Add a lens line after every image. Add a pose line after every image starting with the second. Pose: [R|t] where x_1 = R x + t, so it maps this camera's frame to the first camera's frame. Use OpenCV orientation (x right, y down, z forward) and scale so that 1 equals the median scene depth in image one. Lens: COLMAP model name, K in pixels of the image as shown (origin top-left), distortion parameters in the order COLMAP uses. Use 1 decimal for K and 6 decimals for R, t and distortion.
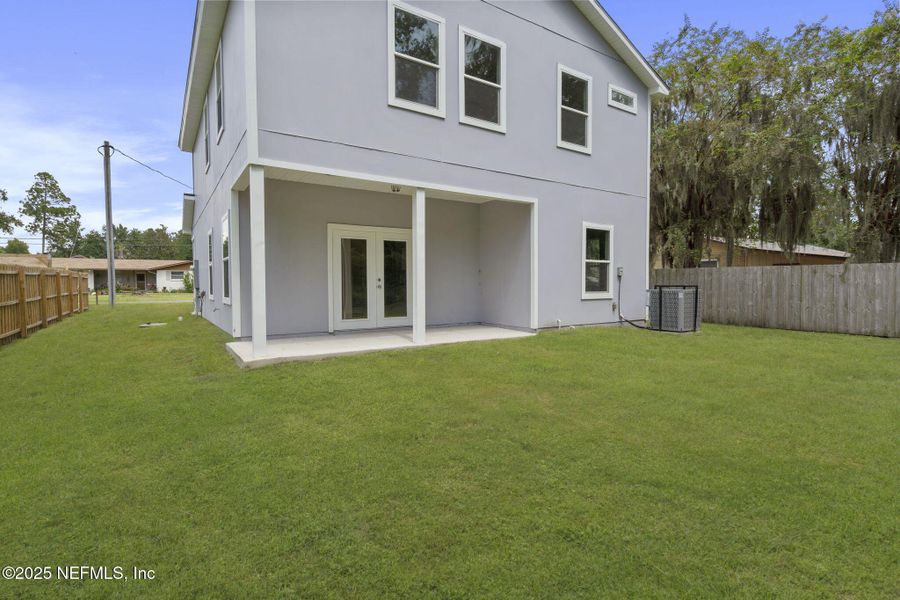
lens RADIAL K [[443.0, 0, 450.0], [0, 443.0, 300.0], [0, 0, 1]] dist [-0.000045, -0.000075]
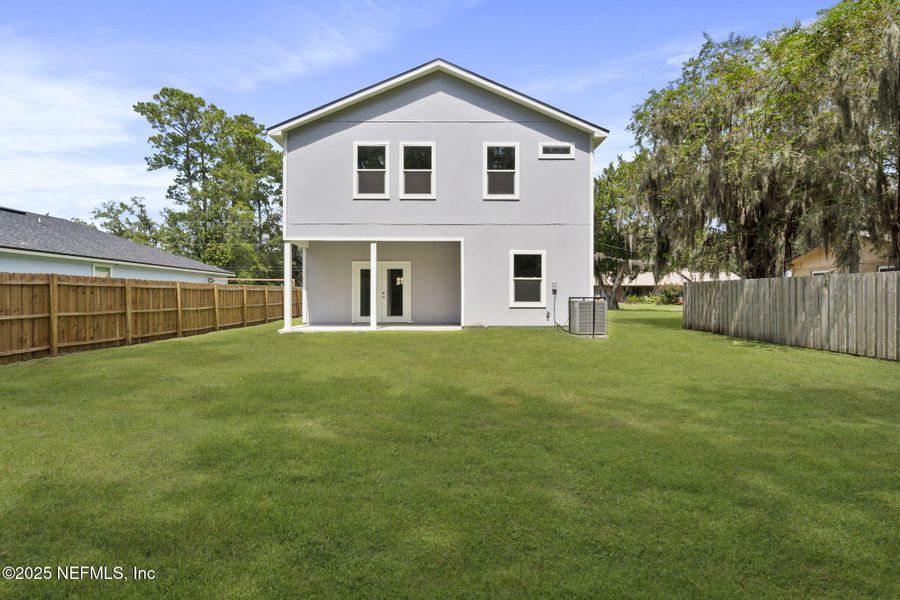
lens RADIAL K [[443.0, 0, 450.0], [0, 443.0, 300.0], [0, 0, 1]] dist [-0.000045, -0.000075]
pose [[0.839696, 0.006453, -0.543019, 0.863545], [-0.022586, 0.999479, -0.023048, 0.011597], [0.542588, 0.031618, 0.839404, -0.228556]]
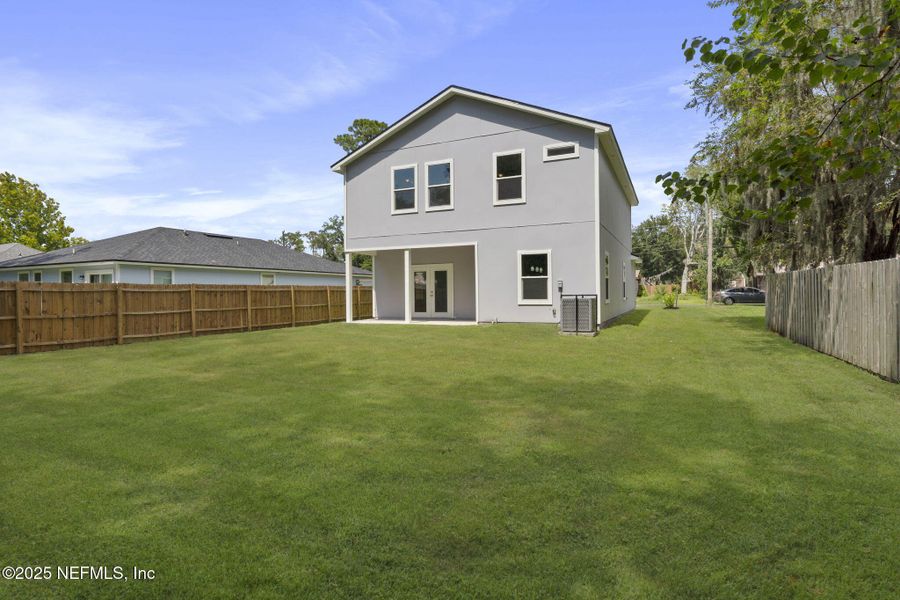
lens RADIAL K [[455.9, 0, 459.1], [0, 455.9, 295.5], [0, 0, 1]] dist [0.000226, 0.000051]
pose [[0.544436, 0.001501, -0.838801, 1.410808], [-0.019850, 0.999741, -0.011095, -0.010468], [0.838567, 0.022691, 0.544325, 0.032570]]
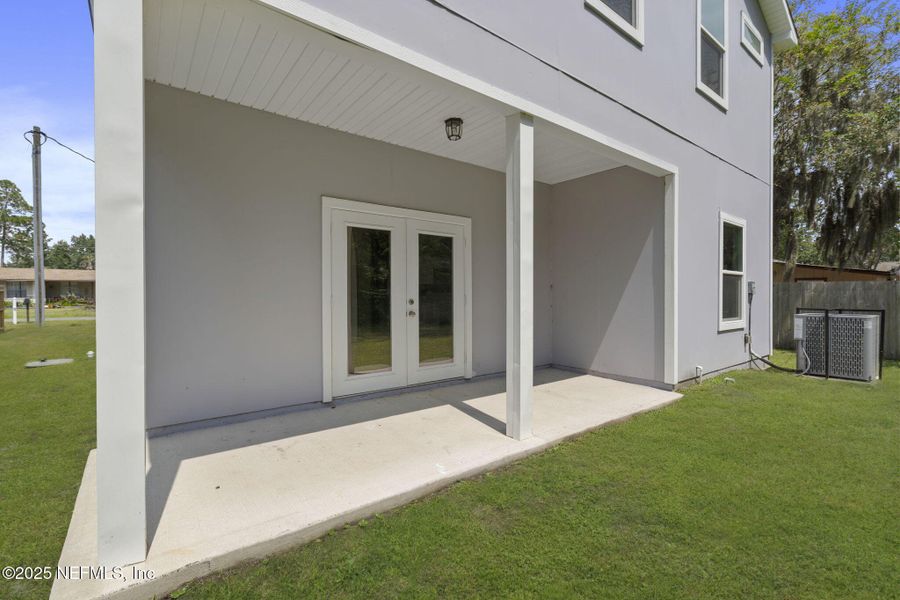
lens RADIAL K [[407.5, 0, 450.0], [0, 407.5, 300.0], [0, 0, 1]] dist [-0.001087, -0.000090]
pose [[0.997100, 0.001349, 0.076093, -0.137294], [0.000560, 0.999686, -0.025054, -0.031525], [-0.076103, 0.025024, 0.996786, 0.429512]]
